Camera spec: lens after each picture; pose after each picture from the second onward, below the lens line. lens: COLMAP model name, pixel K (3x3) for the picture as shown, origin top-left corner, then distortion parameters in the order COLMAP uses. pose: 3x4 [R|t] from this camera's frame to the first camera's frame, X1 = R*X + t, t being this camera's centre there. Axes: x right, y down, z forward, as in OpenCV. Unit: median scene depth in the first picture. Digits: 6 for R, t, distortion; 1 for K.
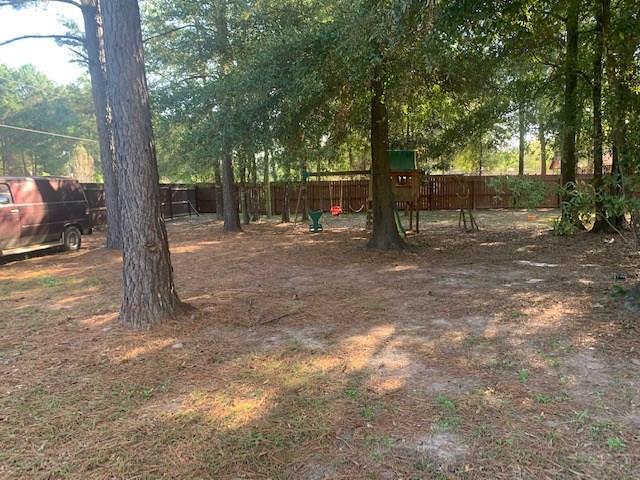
lens RADIAL K [[487.8, 0, 321.4], [0, 487.8, 237.8], [0, 0, 1]] dist [-0.001139, -0.009908]
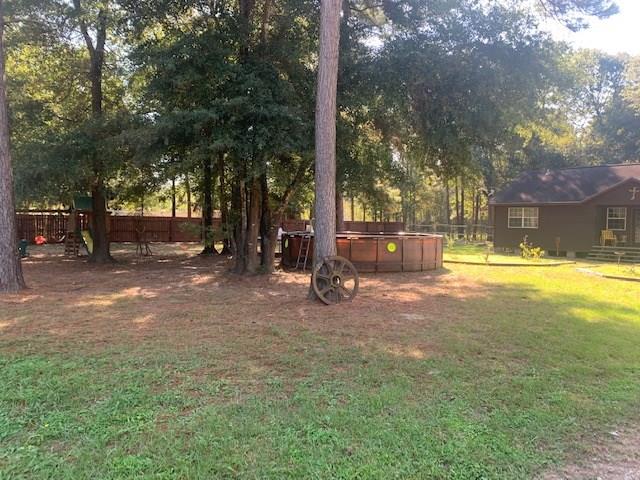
lens RADIAL K [[487.8, 0, 320.4], [0, 487.8, 238.2], [0, 0, 1]] dist [-0.001139, -0.009908]
pose [[0.766810, 0.013851, 0.641725, -0.211403], [0.034942, 0.997384, -0.063280, 0.041389], [-0.640922, 0.070947, 0.764320, -0.409201]]
